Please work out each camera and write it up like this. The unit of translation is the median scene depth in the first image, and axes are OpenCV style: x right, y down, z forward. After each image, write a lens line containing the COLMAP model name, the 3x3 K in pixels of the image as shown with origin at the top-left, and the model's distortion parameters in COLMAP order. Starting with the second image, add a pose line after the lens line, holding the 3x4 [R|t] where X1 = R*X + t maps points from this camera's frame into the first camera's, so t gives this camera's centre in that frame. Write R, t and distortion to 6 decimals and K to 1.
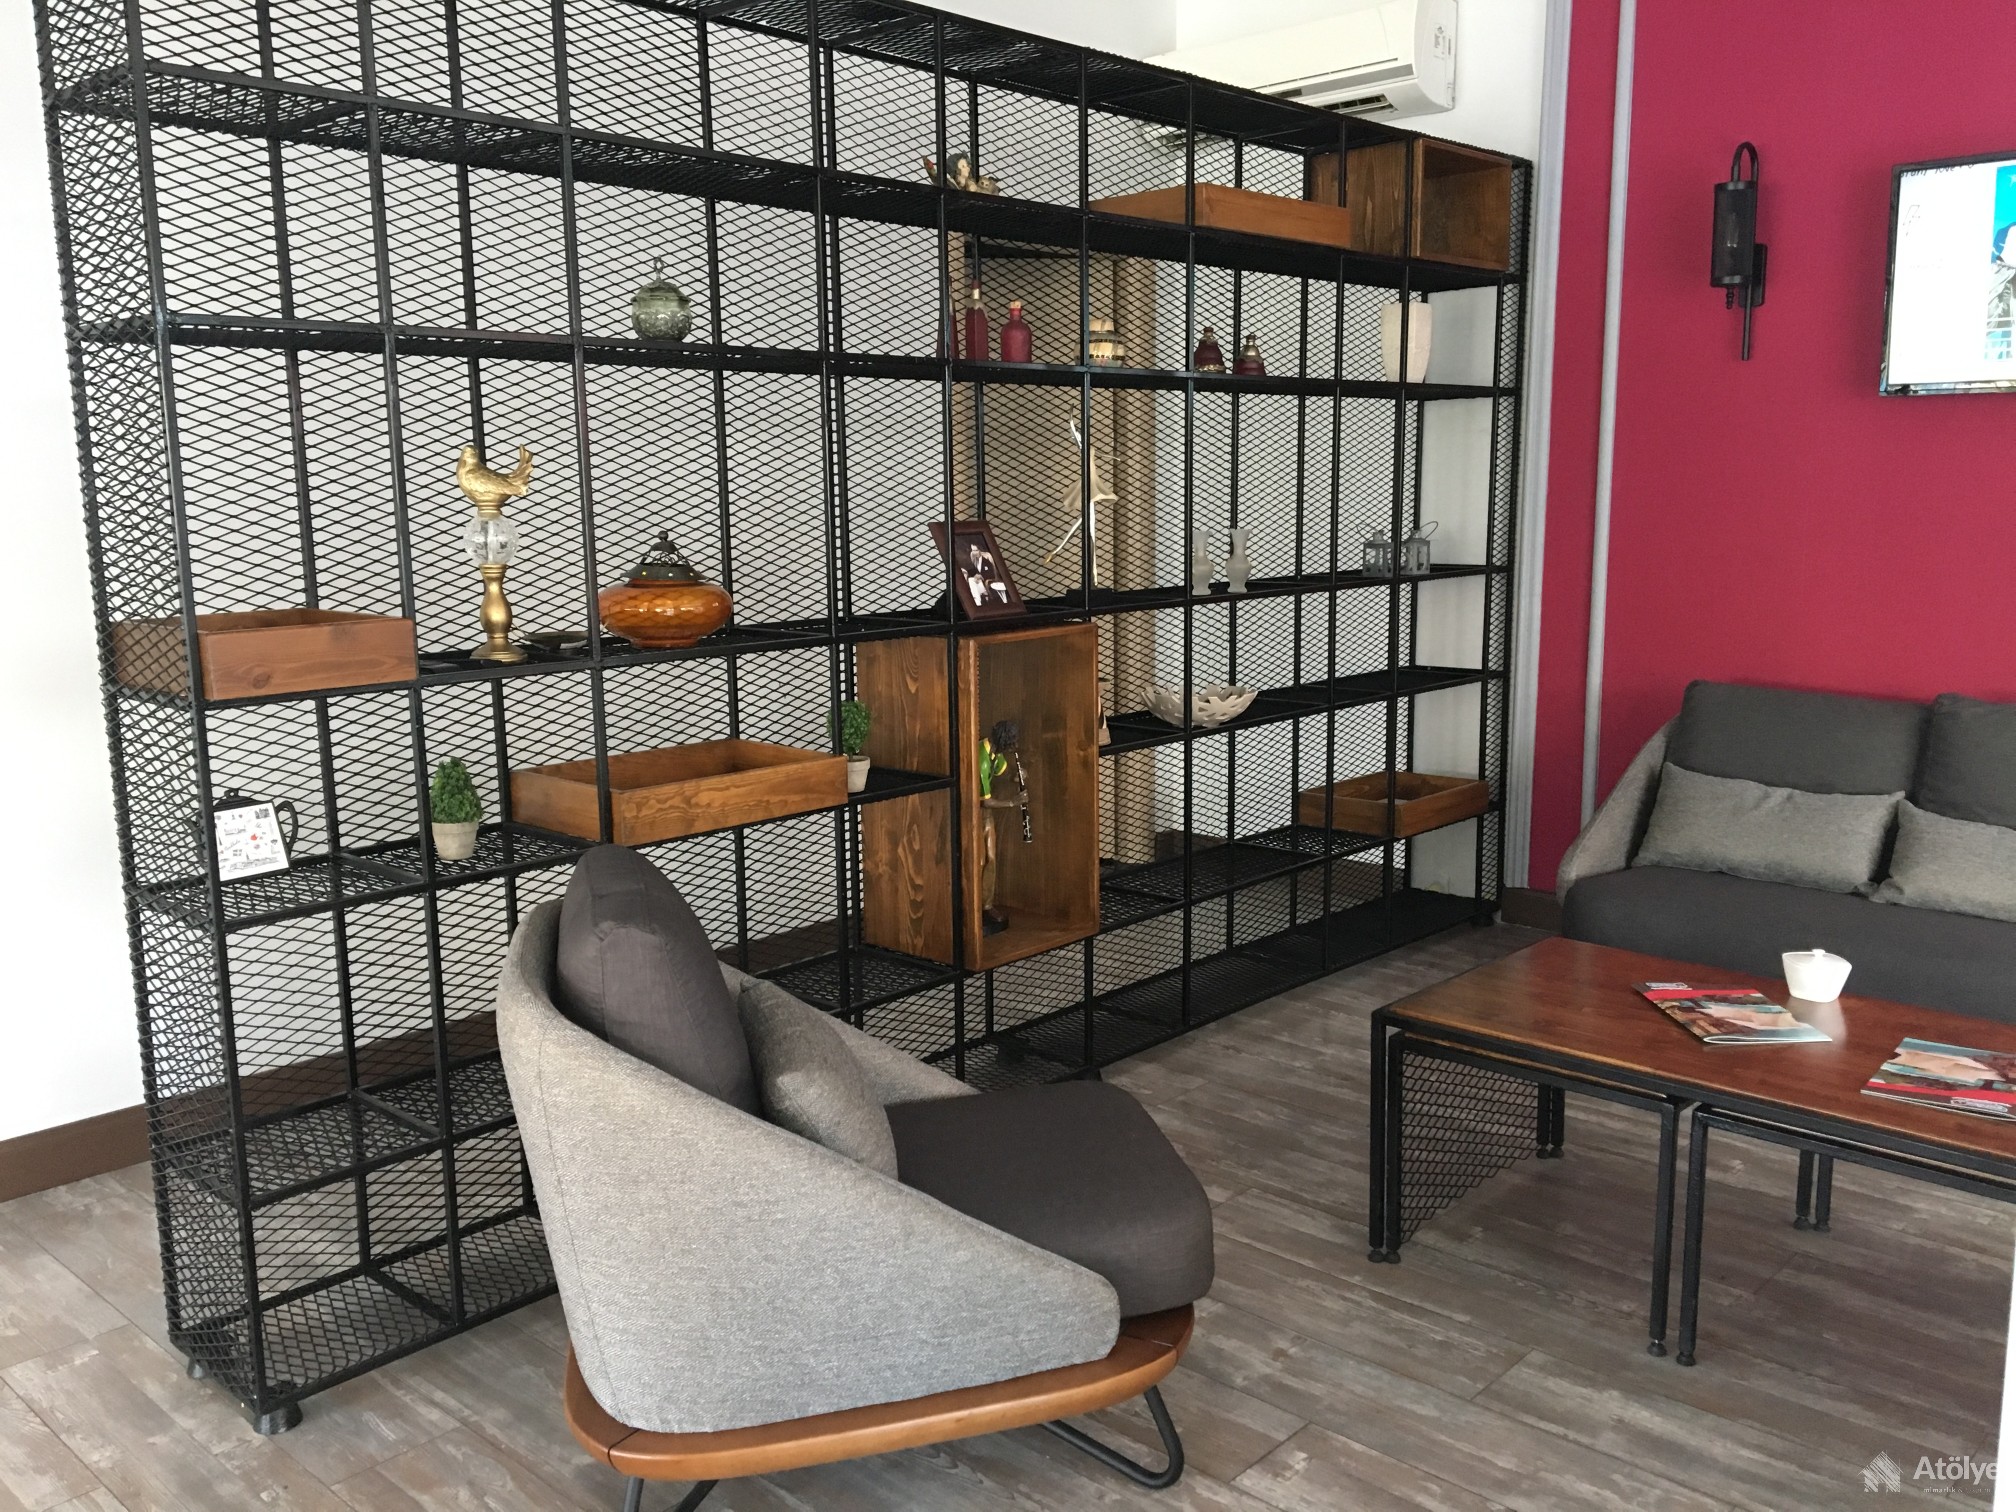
lens RADIAL K [[1702.2, 0, 1013.9], [0, 1702.2, 762.4], [0, 0, 1]] dist [0.083789, -0.117025]
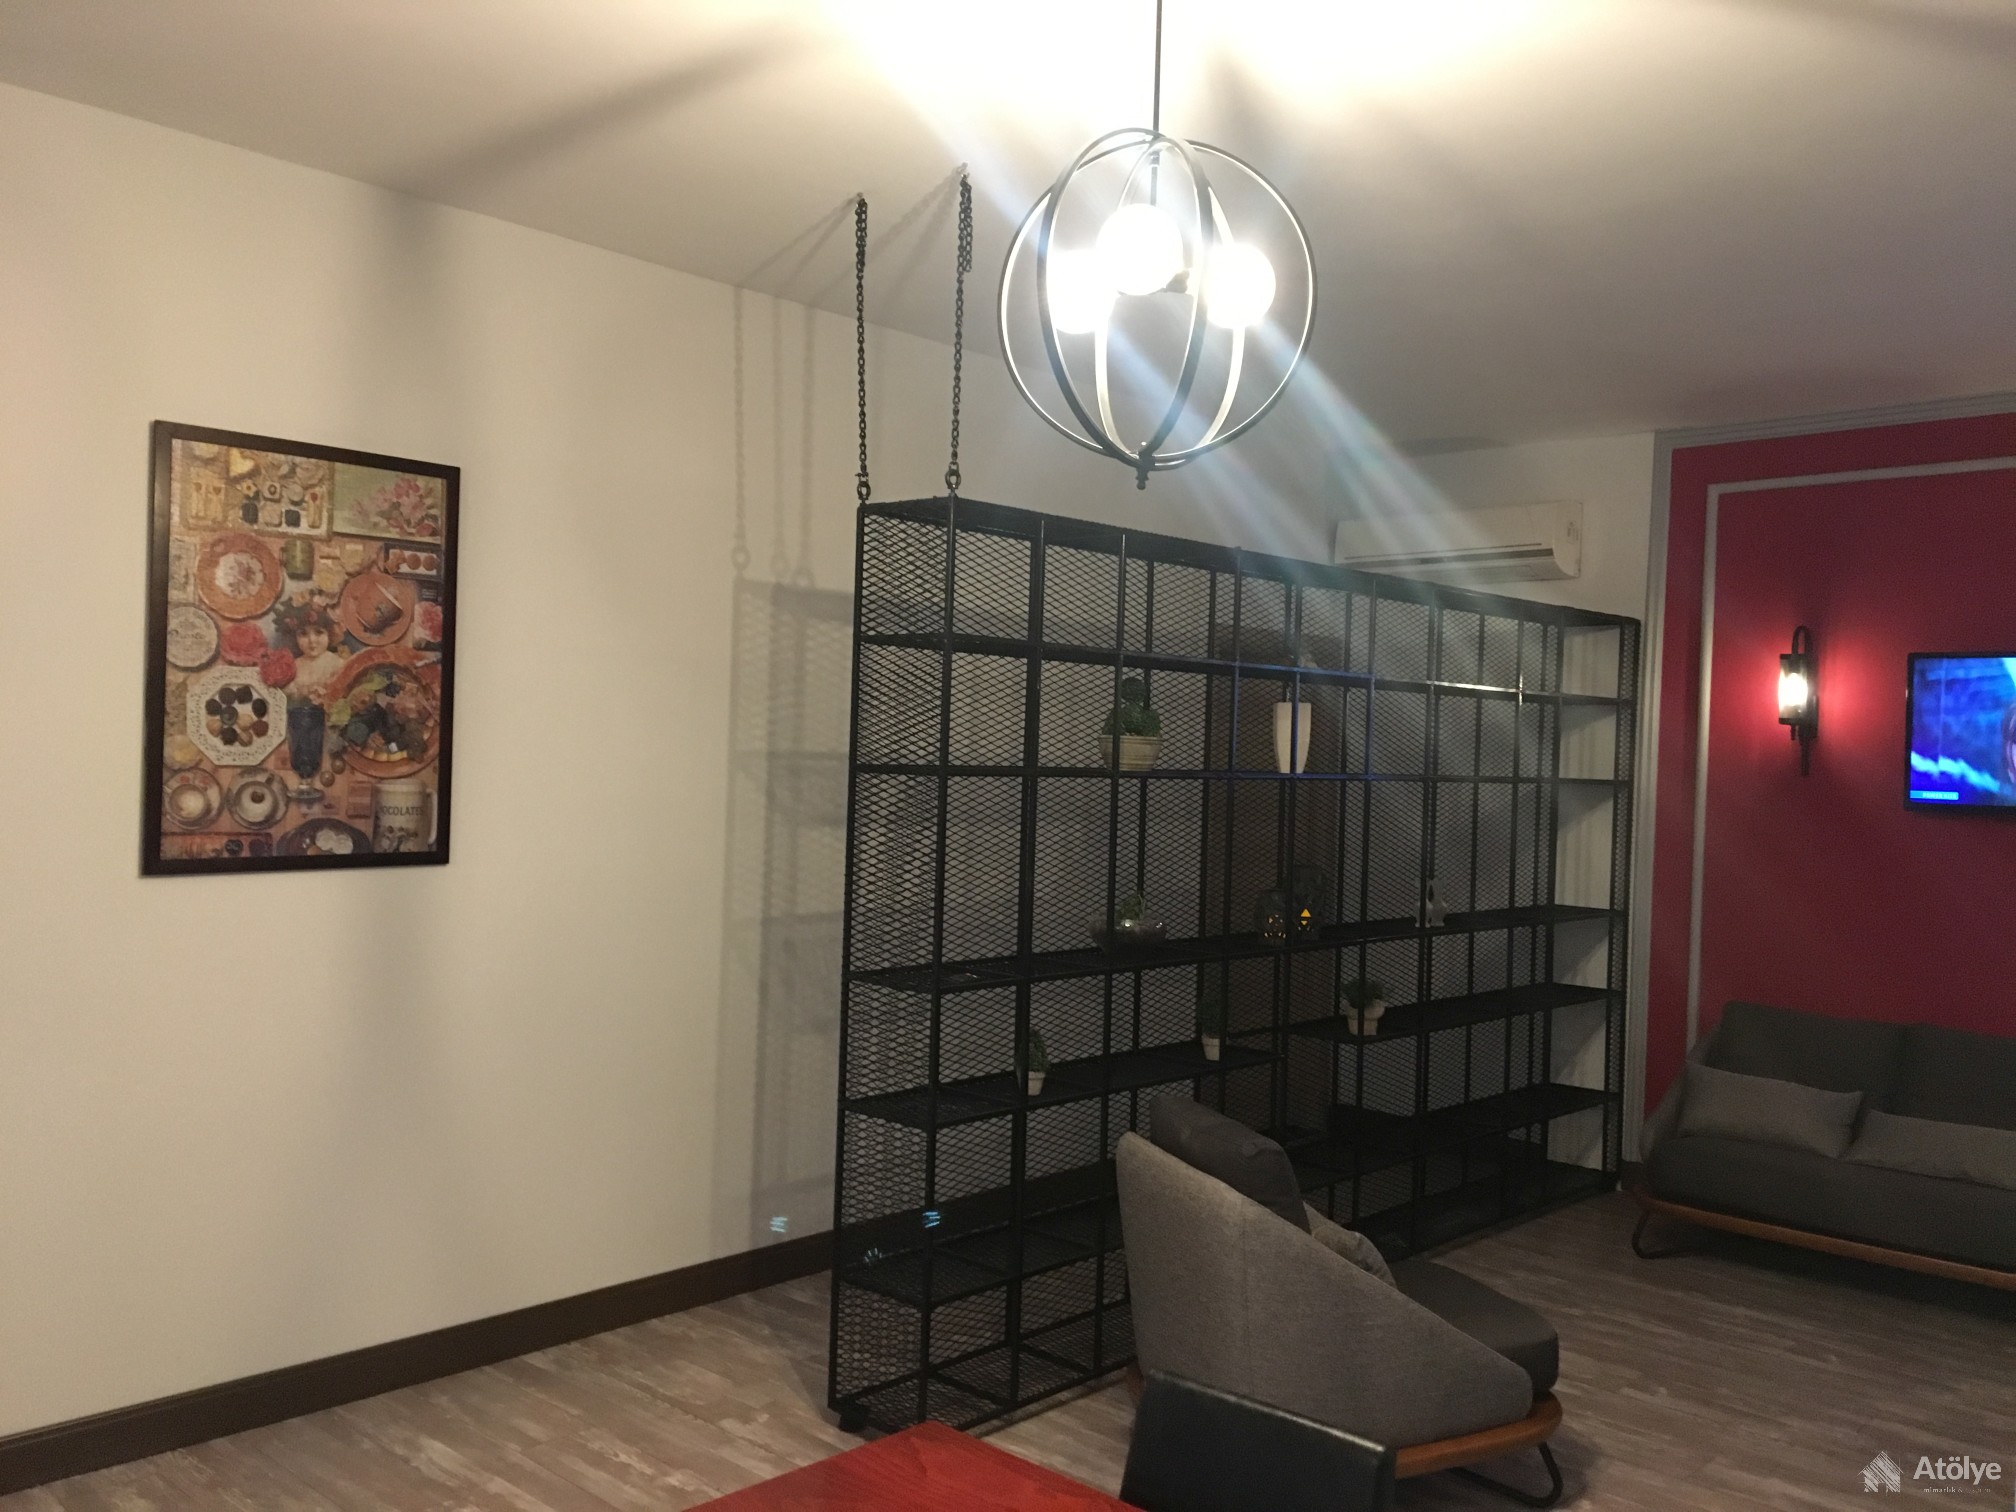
lens RADIAL K [[1702.2, 0, 1018.5], [0, 1702.2, 769.0], [0, 0, 1]] dist [0.083789, -0.117025]
pose [[0.999052, 0.043488, 0.001964, -0.309137], [-0.042634, 0.986552, -0.157790, 0.009568], [-0.008799, 0.157557, 0.987471, -0.532417]]
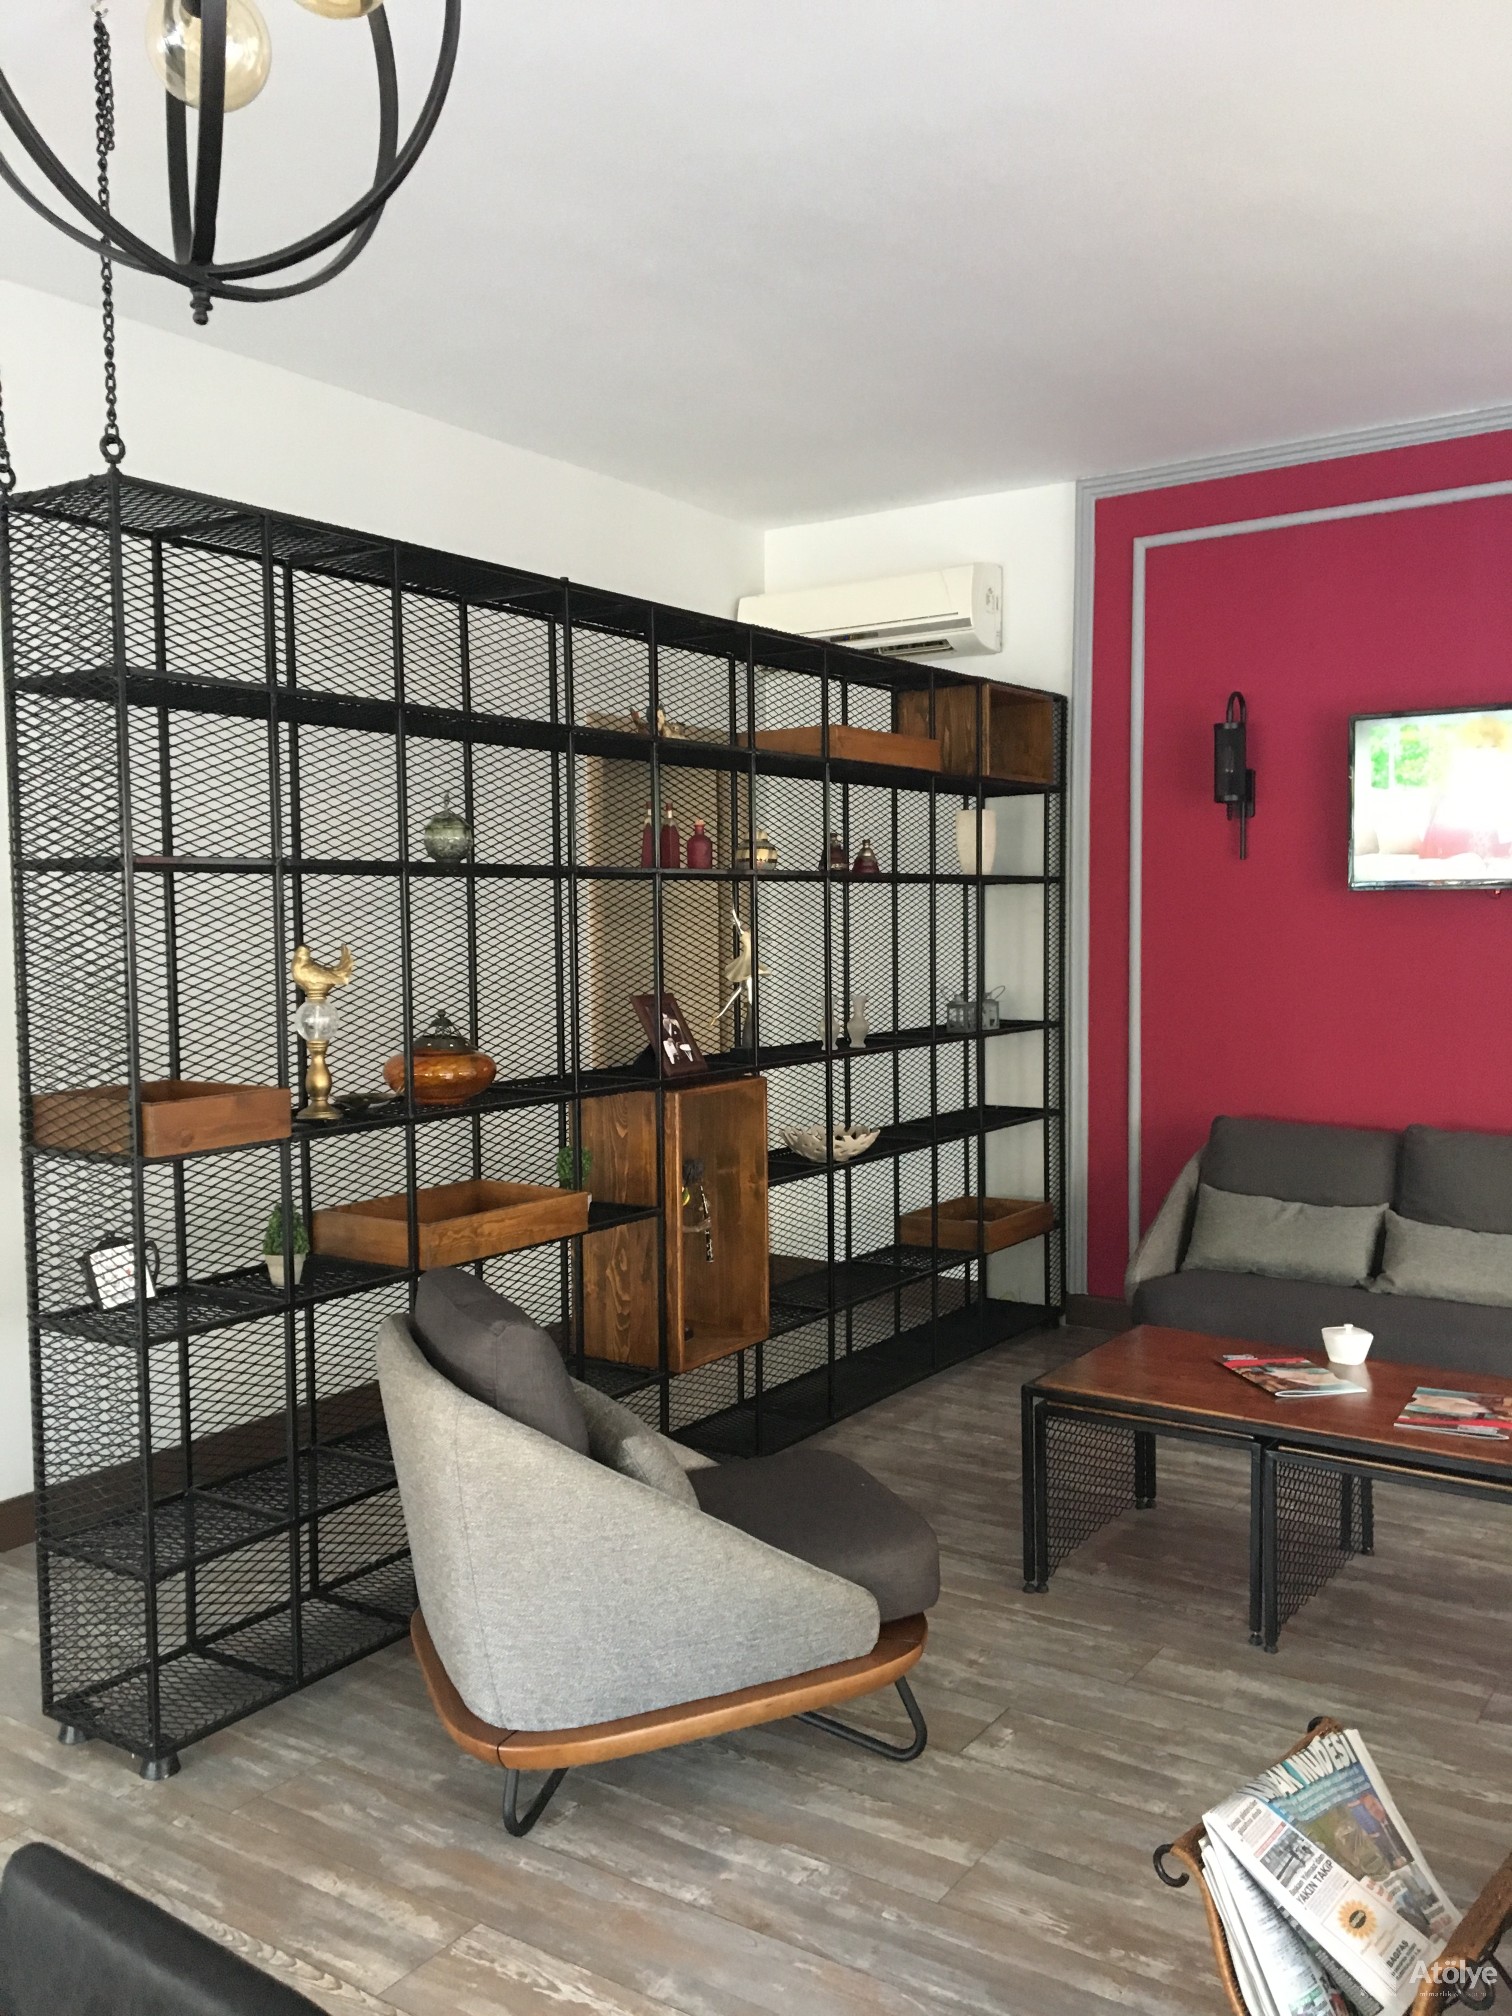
lens RADIAL K [[1702.2, 0, 759.7], [0, 1702.2, 1019.4], [0, 0, 1]] dist [0.083789, -0.117025]
pose [[0.988359, -0.007794, 0.151939, -0.166419], [0.023689, 0.994390, -0.103088, 0.002607], [-0.150283, 0.105487, 0.982999, -0.232639]]
